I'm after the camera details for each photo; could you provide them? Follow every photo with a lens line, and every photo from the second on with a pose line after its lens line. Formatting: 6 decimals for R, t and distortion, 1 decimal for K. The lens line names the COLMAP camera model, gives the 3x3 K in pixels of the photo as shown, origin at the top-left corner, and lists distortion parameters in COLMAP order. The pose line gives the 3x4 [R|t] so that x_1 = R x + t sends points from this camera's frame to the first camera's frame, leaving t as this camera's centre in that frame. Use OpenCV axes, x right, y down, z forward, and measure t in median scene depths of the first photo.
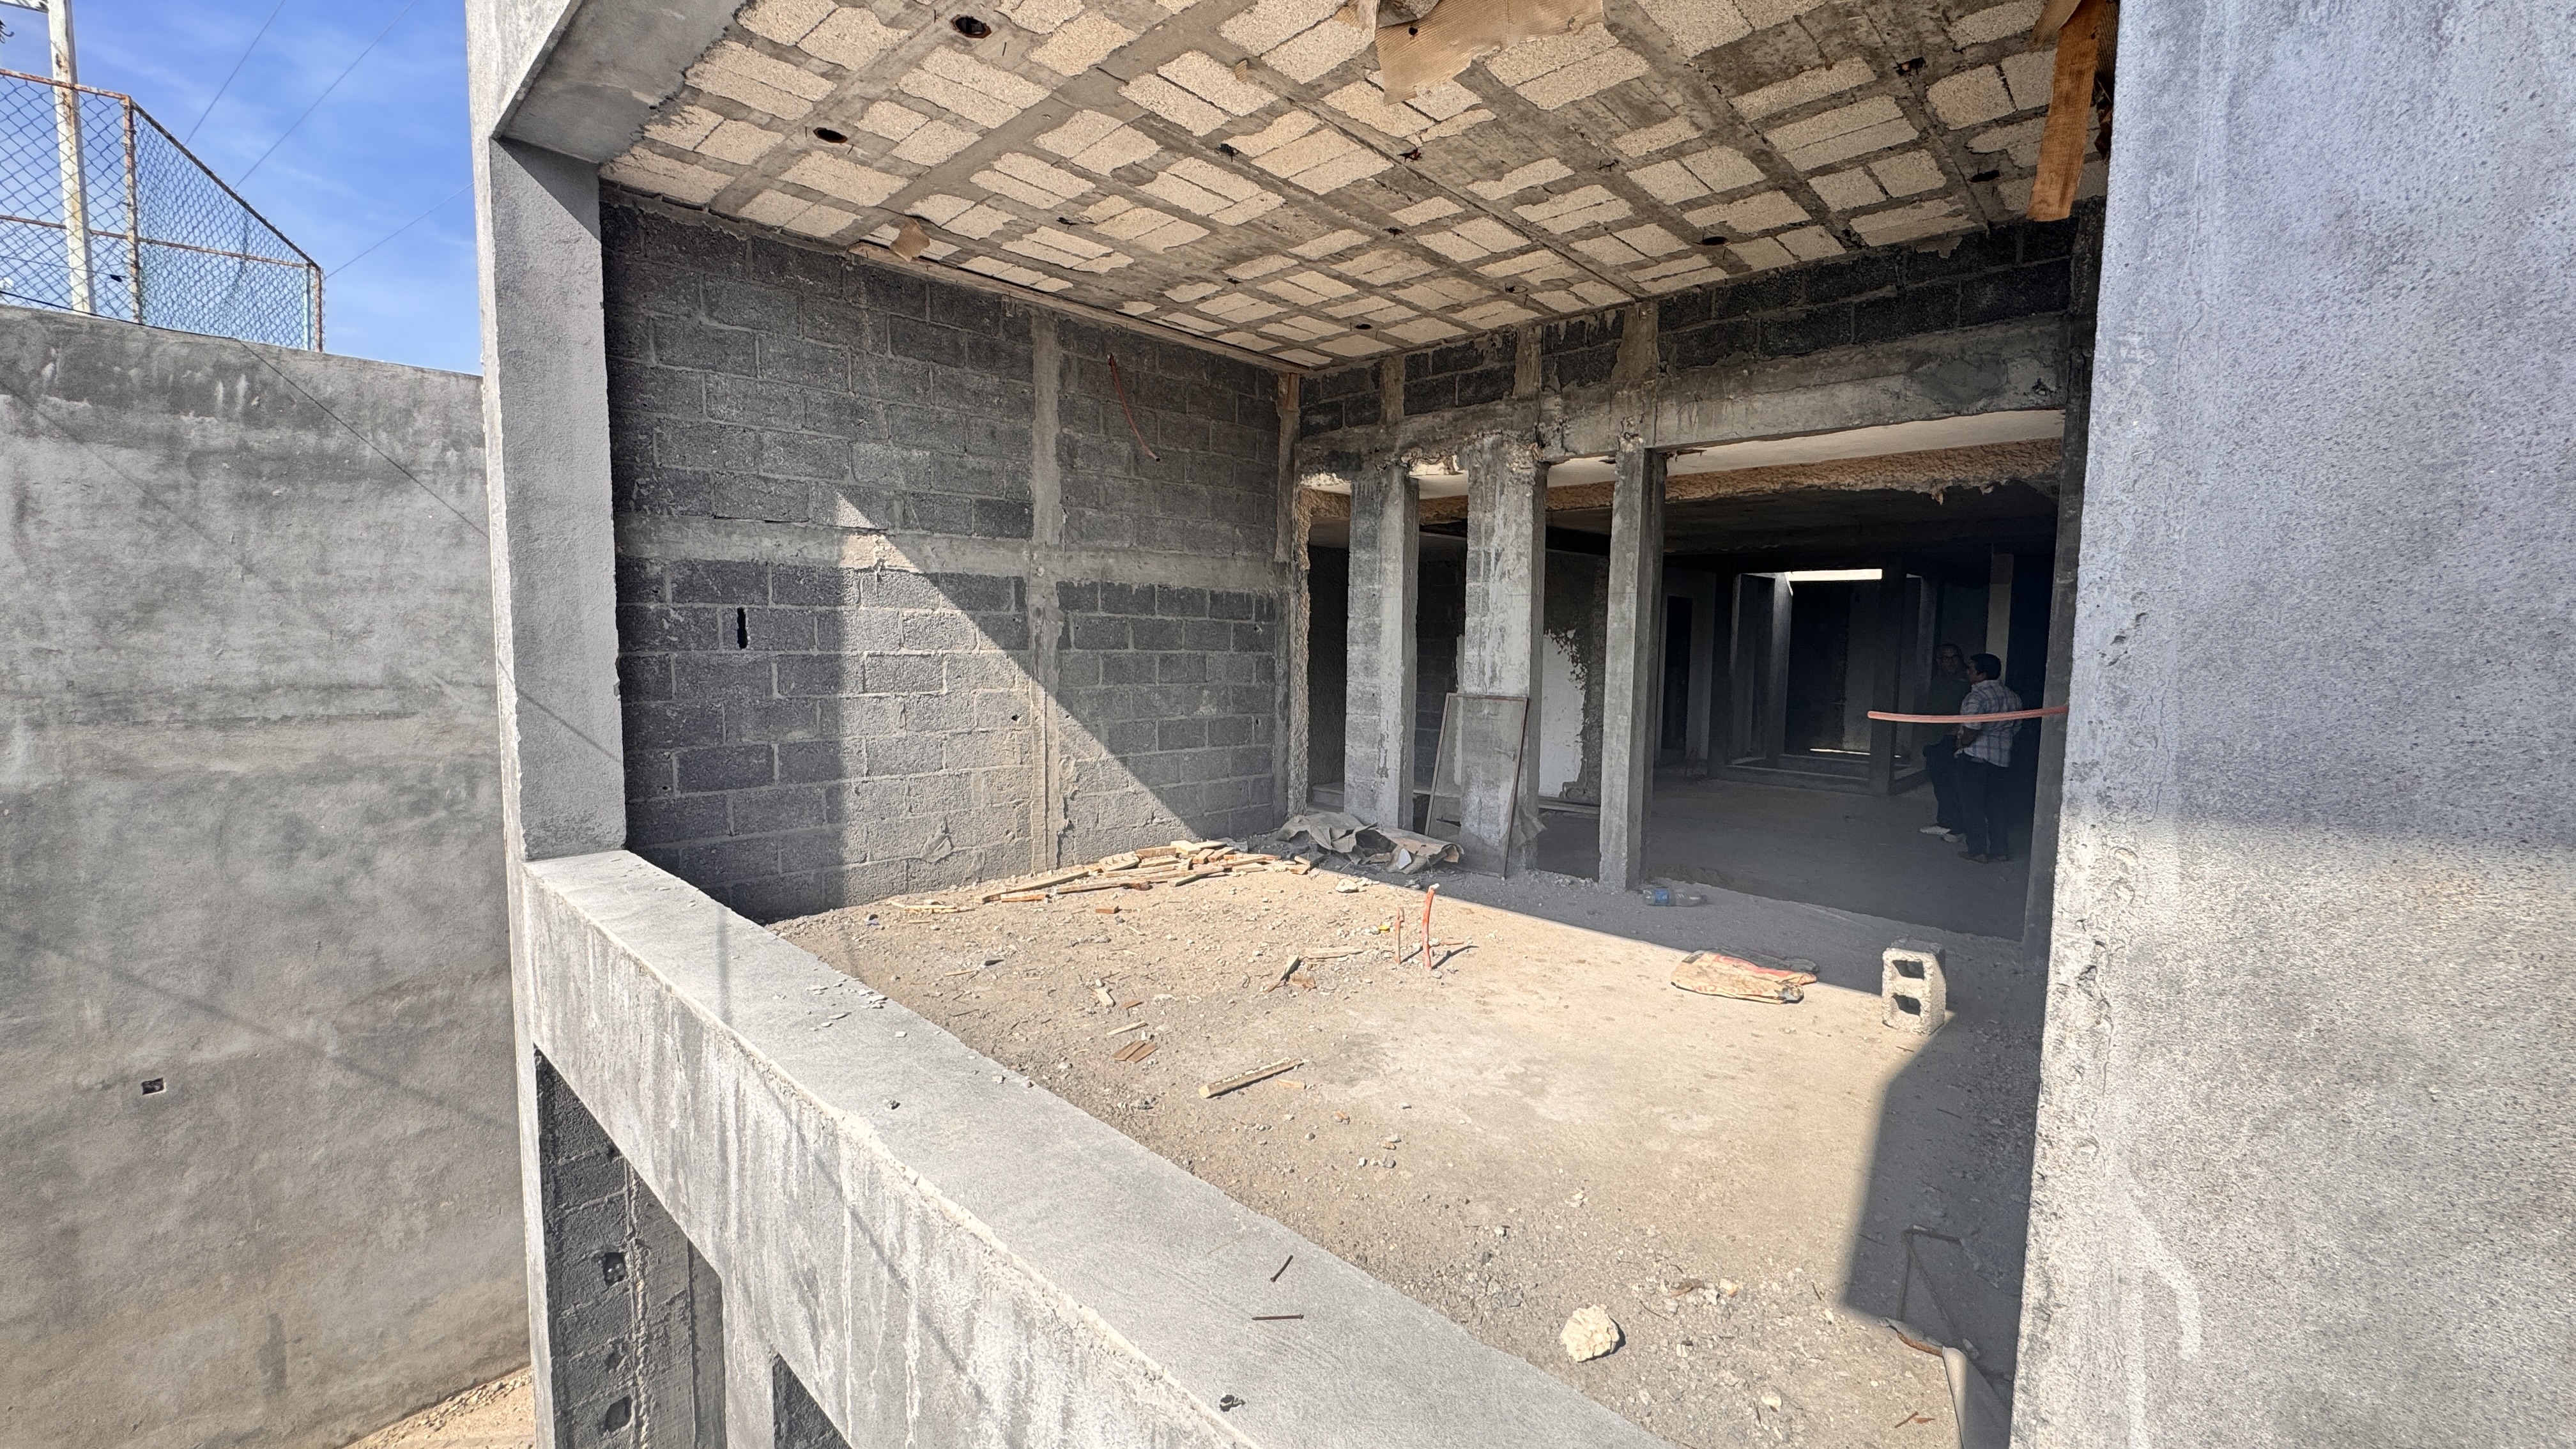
lens RADIAL K [[1039.4, 0, 1293.3], [0, 1039.4, 721.6], [0, 0, 1]] dist [-0.004085, 0.000587]
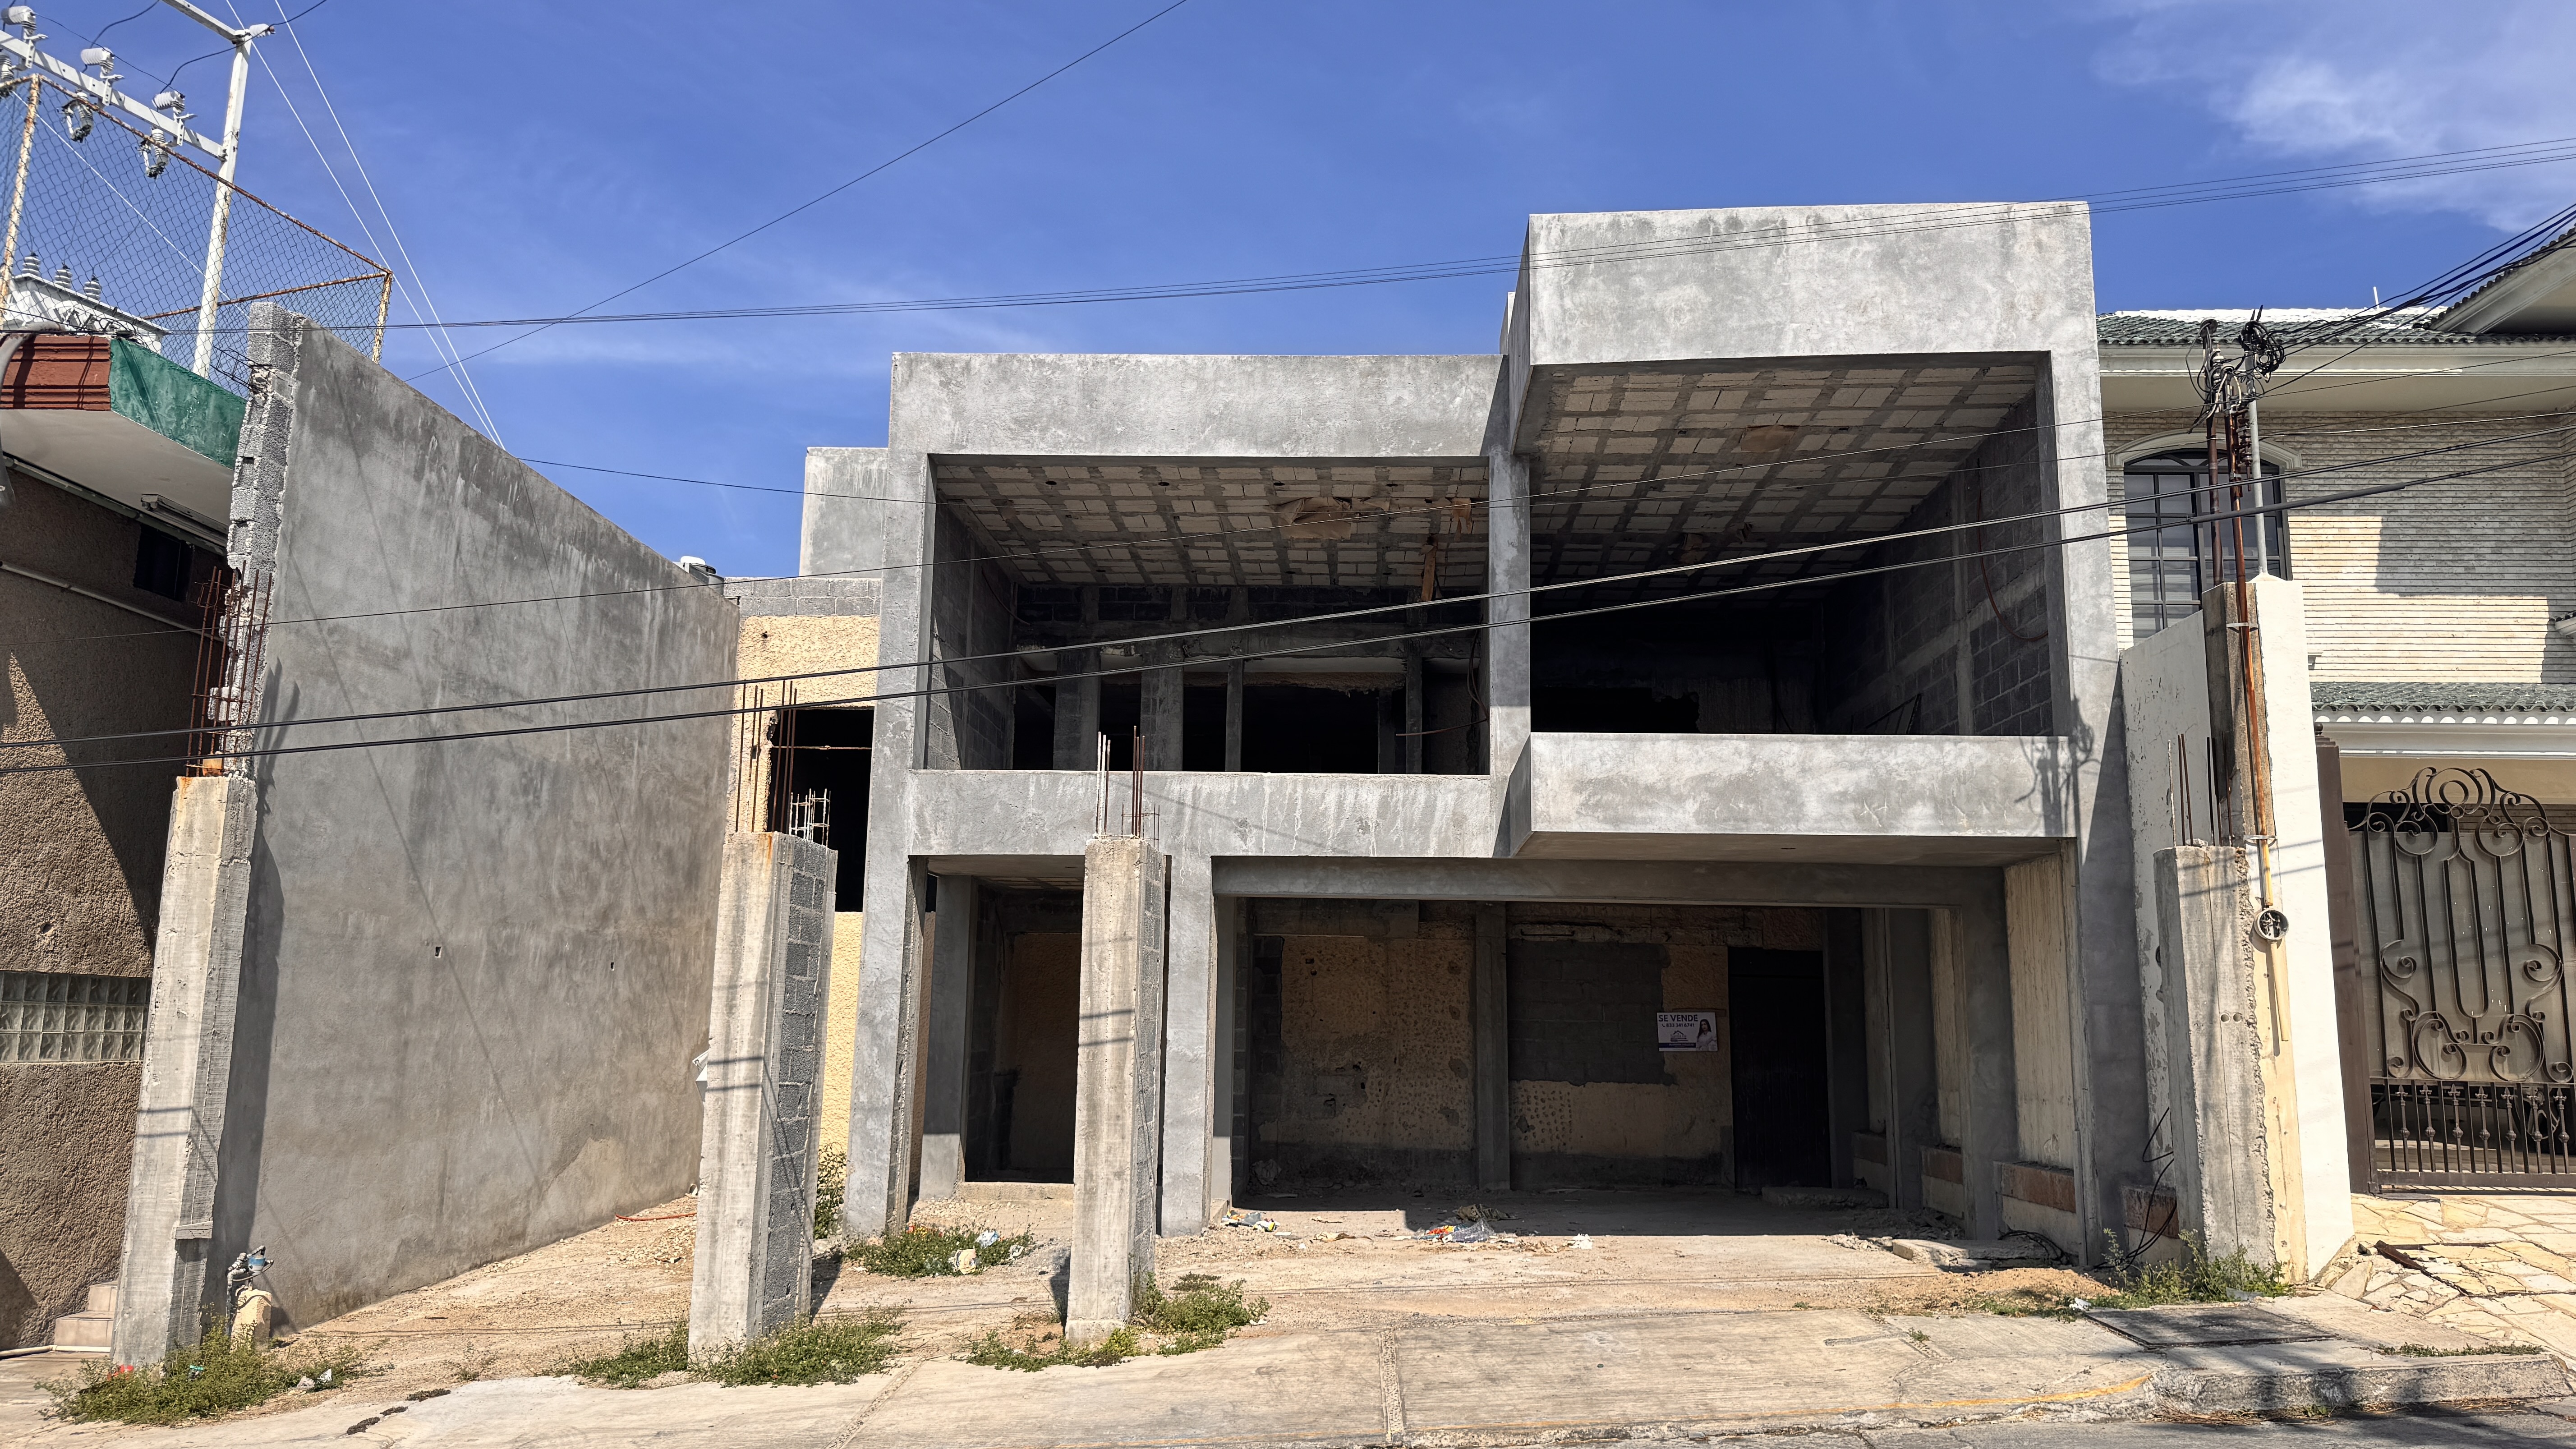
lens RADIAL K [[1812.8, 0, 1292.0], [0, 1812.8, 723.5], [0, 0, 1]] dist [0.001045, 0.000024]
pose [[0.742843, 0.109508, 0.660448, -2.114658], [0.051732, 0.974192, -0.219715, 0.723408], [-0.667464, 0.197380, 0.718006, -1.764046]]
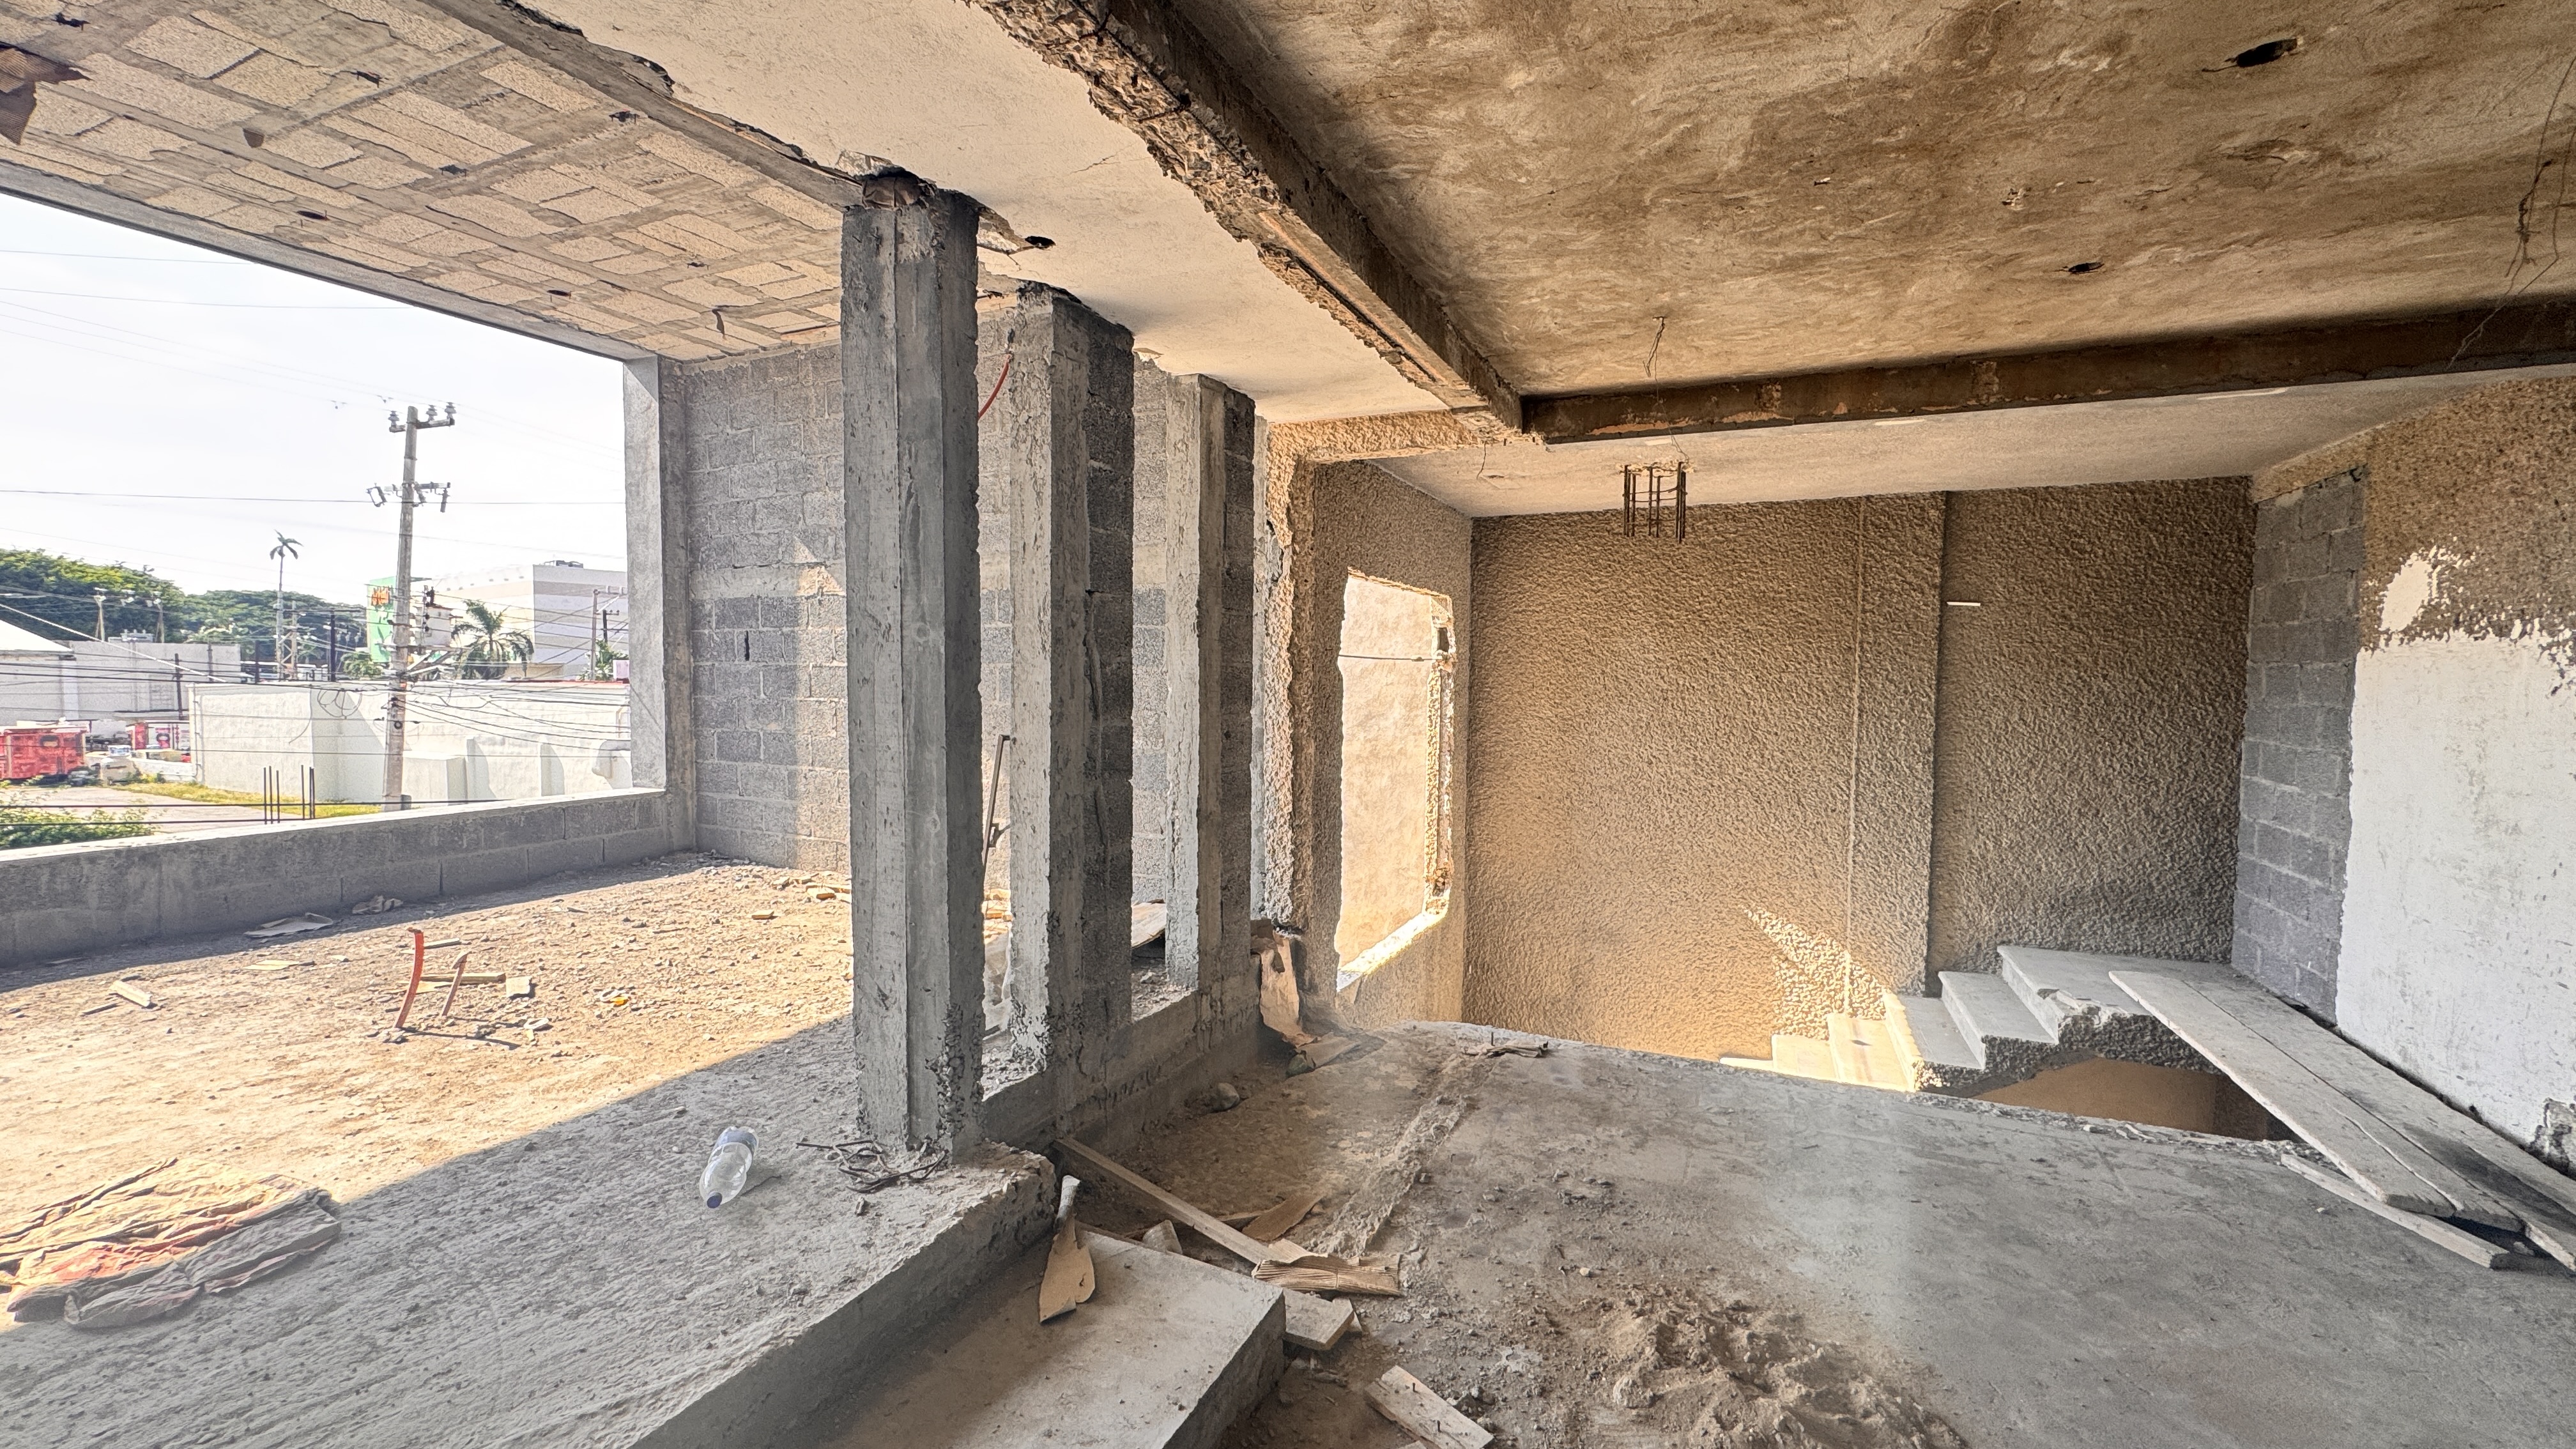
lens RADIAL K [[1039.4, 0, 1286.6], [0, 1039.4, 725.1], [0, 0, 1]] dist [-0.004085, 0.000587]
pose [[0.331959, 0.038503, -0.942508, 0.949734], [-0.083795, 0.996420, 0.011192, -0.057351], [0.939565, 0.075262, 0.333997, 1.151522]]
